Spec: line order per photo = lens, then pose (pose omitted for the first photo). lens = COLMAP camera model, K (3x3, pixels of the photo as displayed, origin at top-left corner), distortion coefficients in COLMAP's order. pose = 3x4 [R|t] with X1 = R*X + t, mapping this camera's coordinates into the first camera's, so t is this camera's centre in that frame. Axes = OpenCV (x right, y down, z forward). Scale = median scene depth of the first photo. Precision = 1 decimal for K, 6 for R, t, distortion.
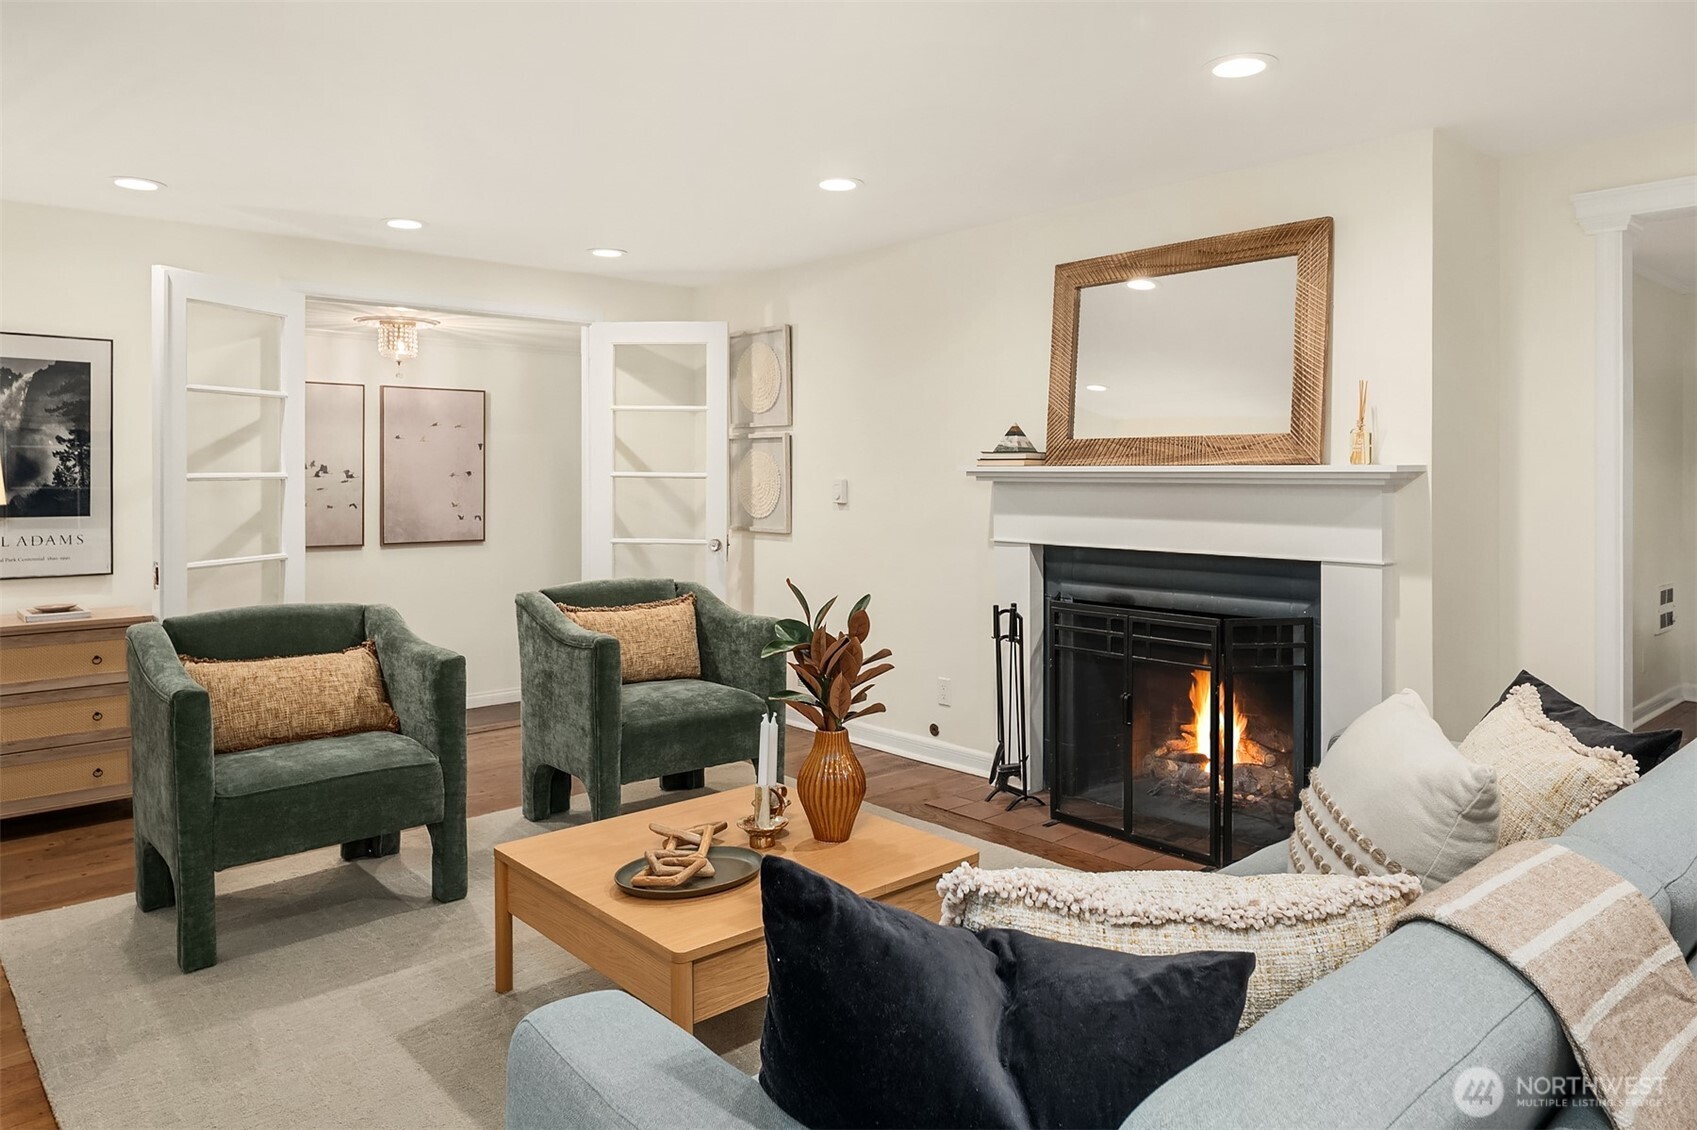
lens RADIAL K [[1115.9, 0, 849.5], [0, 1115.9, 562.0], [0, 0, 1]] dist [-0.003182, -0.001824]
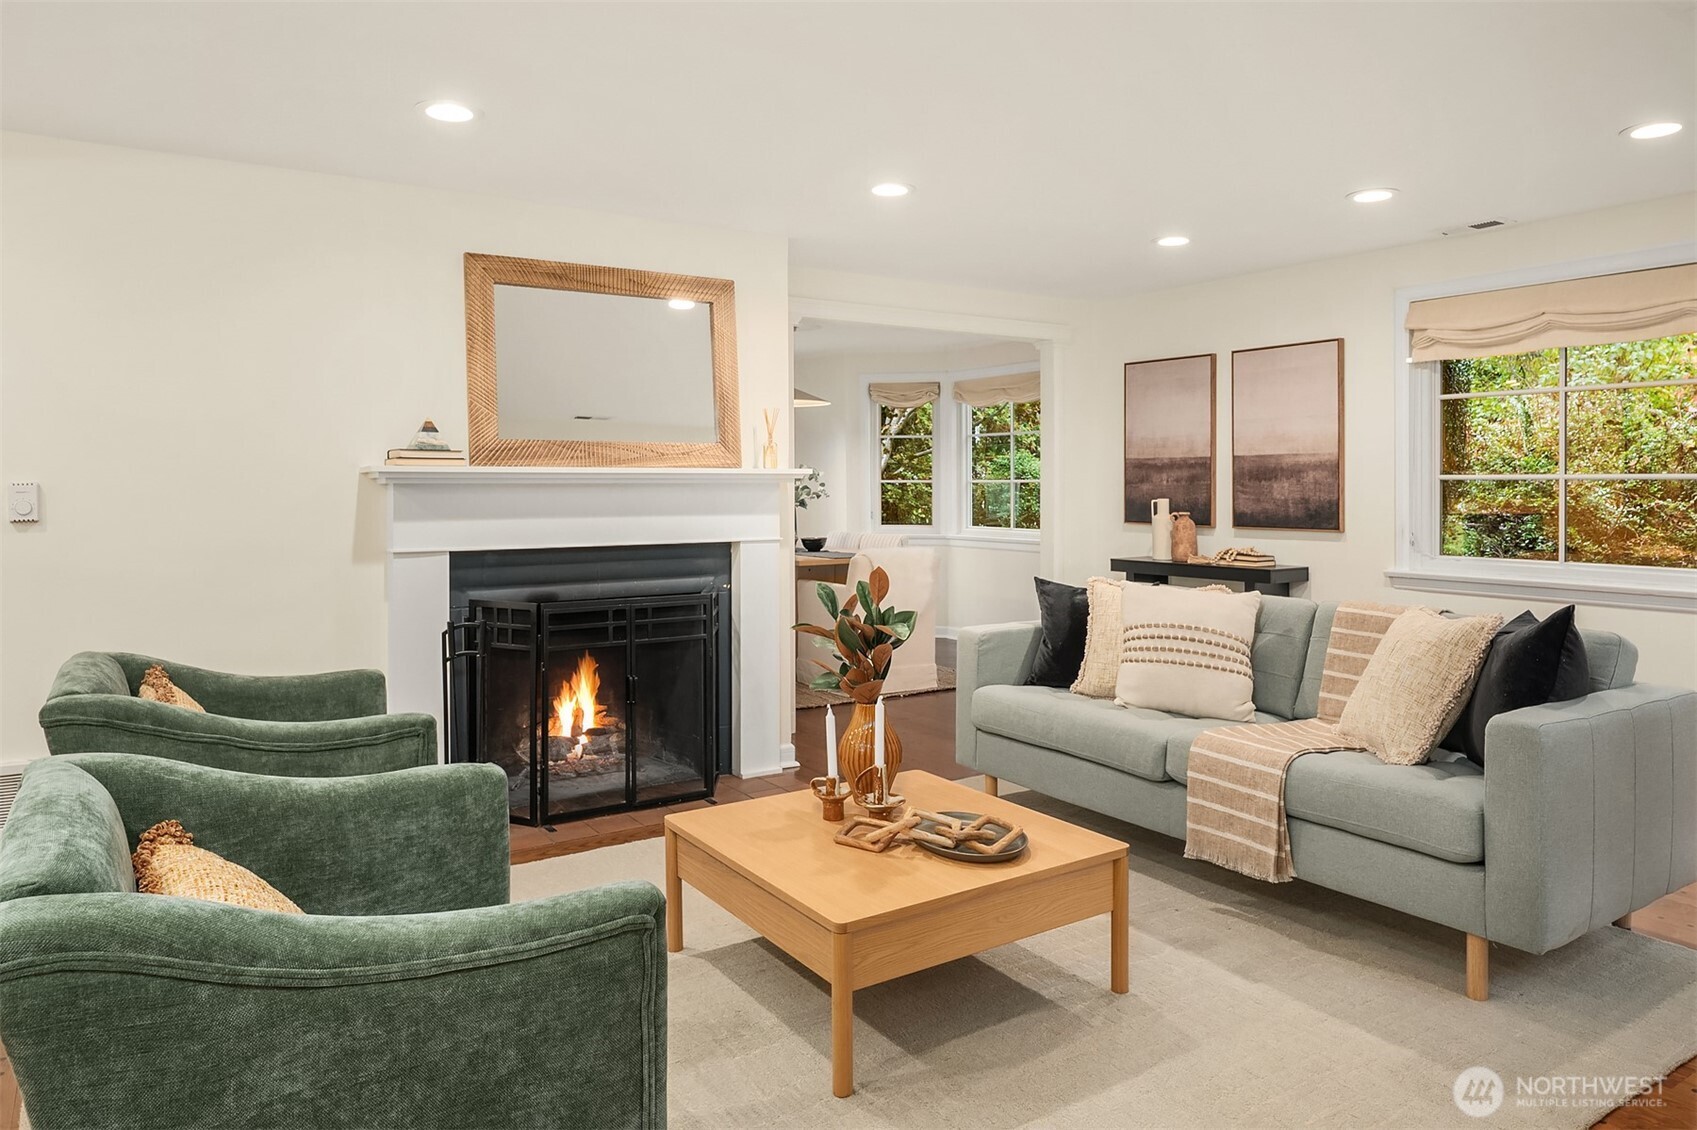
lens RADIAL K [[1115.9, 0, 851.9], [0, 1115.9, 568.2], [0, 0, 1]] dist [-0.003182, -0.001824]
pose [[0.145777, -0.079679, 0.986104, -0.718006], [0.078938, 0.994510, 0.068688, -0.040883], [-0.986163, 0.067828, 0.151266, 0.557577]]
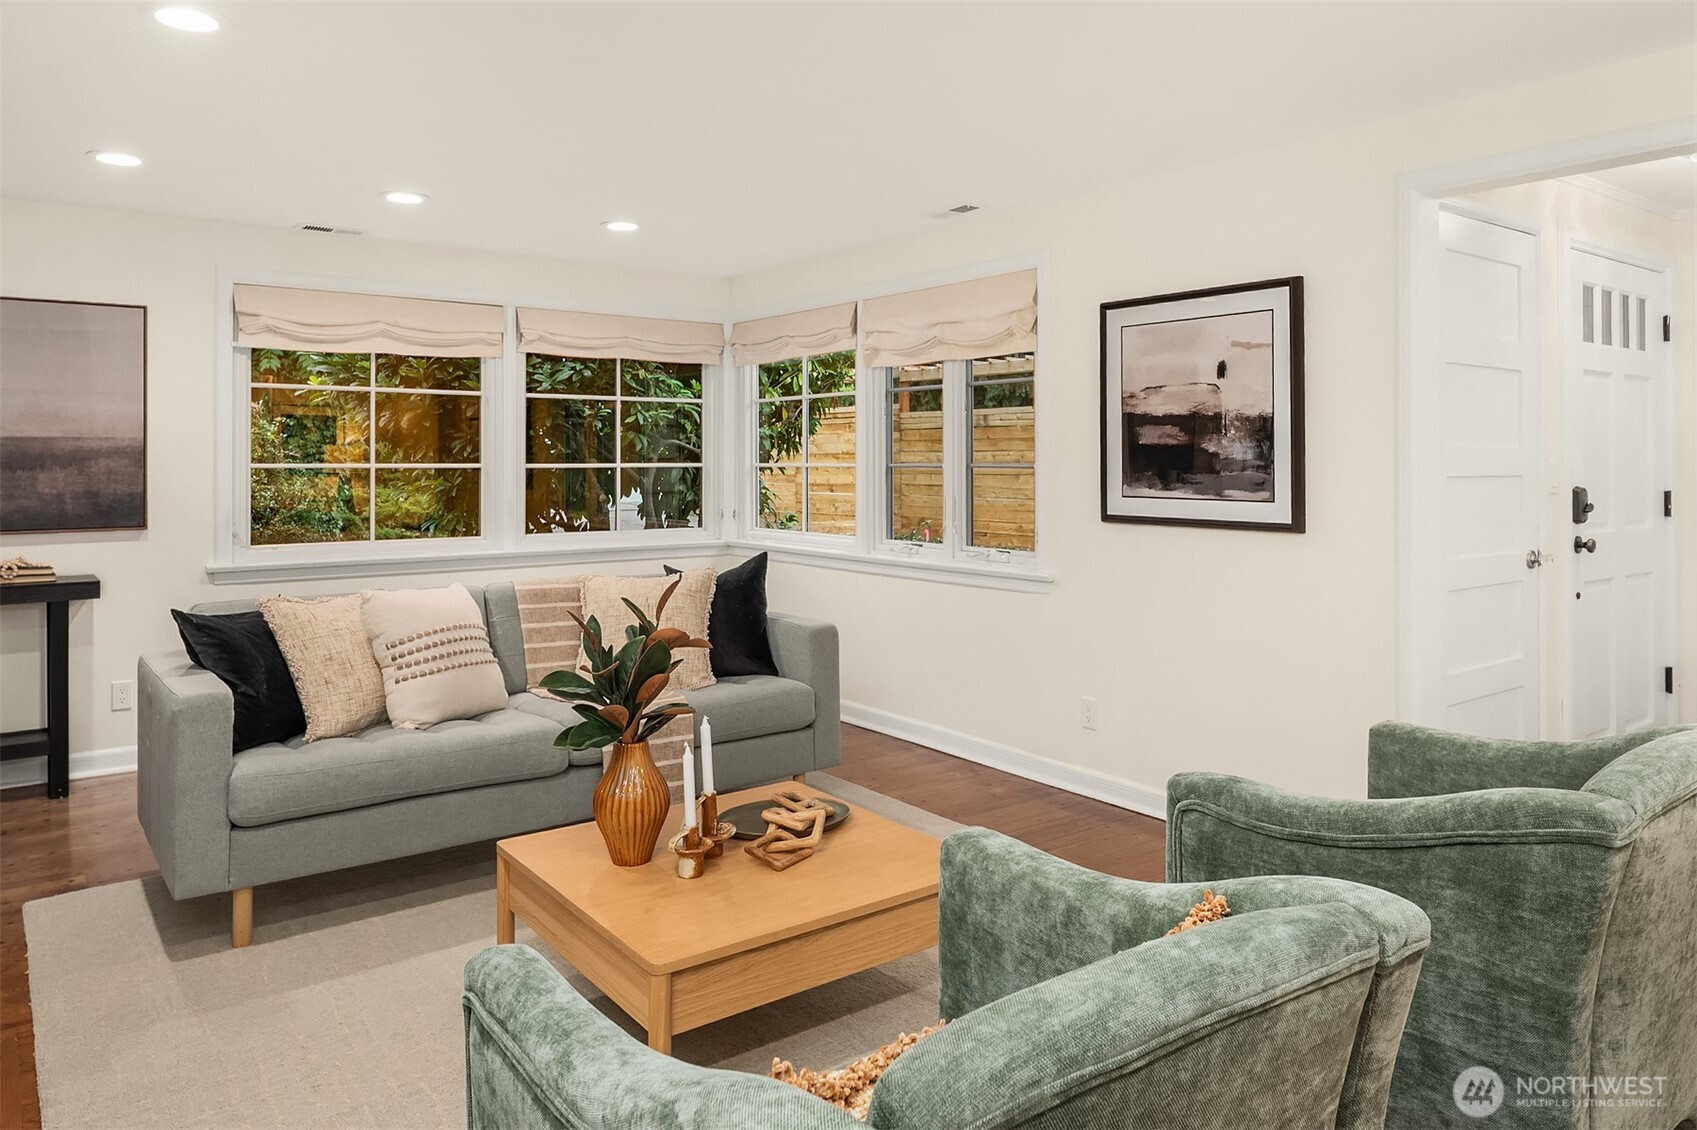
lens RADIAL K [[1115.9, 0, 849.7], [0, 1115.9, 564.7], [0, 0, 1]] dist [-0.003182, -0.001824]
pose [[-0.995920, -0.011376, 0.089524, -0.010806], [0.003961, 0.985557, 0.169297, -0.118088], [-0.090157, 0.168961, -0.981491, 1.430133]]
